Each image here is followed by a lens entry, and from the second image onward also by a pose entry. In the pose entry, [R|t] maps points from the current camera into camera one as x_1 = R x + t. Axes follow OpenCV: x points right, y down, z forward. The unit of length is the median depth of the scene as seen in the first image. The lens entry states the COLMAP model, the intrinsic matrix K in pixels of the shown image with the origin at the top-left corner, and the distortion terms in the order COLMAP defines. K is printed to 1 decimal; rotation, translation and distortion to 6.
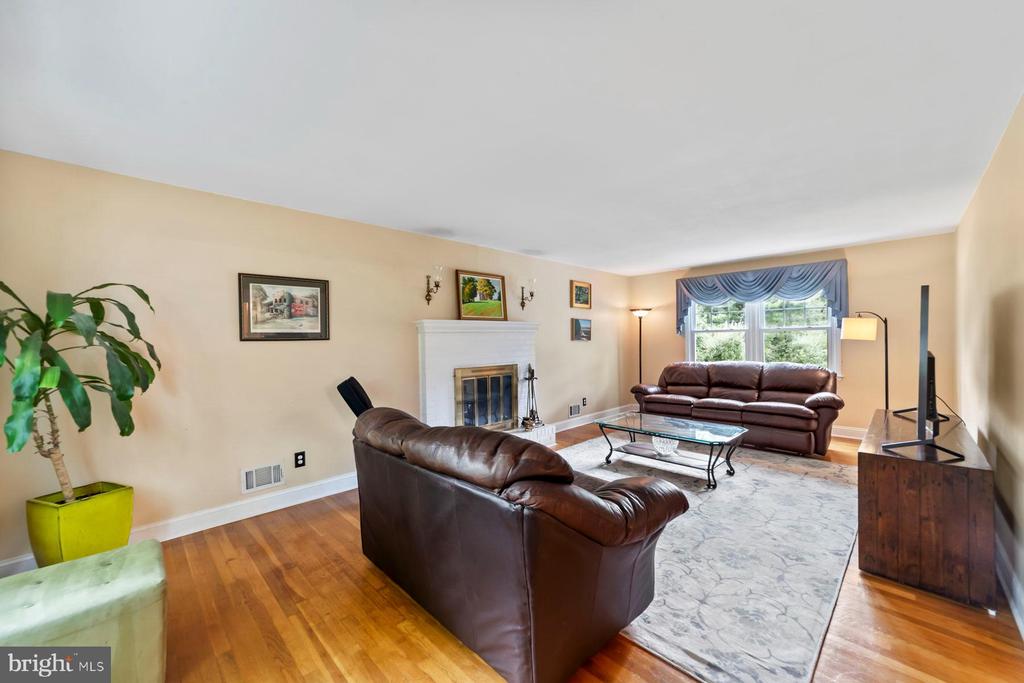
lens RADIAL K [[392.0, 0, 511.5], [0, 392.0, 343.8], [0, 0, 1]] dist [-0.000858, 0.000150]
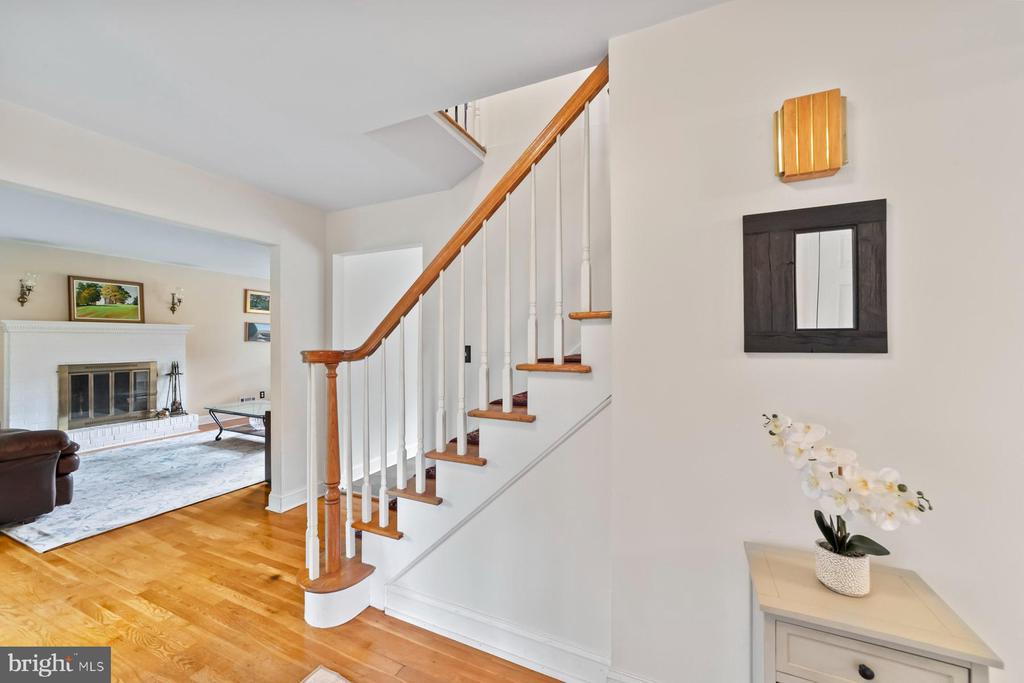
lens RADIAL K [[392.0, 0, 510.2], [0, 392.0, 337.6], [0, 0, 1]] dist [-0.000858, 0.000150]
pose [[0.940363, 0.016419, 0.339776, 0.601056], [-0.008764, 0.999672, -0.024052, 0.001309], [-0.340060, 0.019640, 0.940199, -0.422232]]
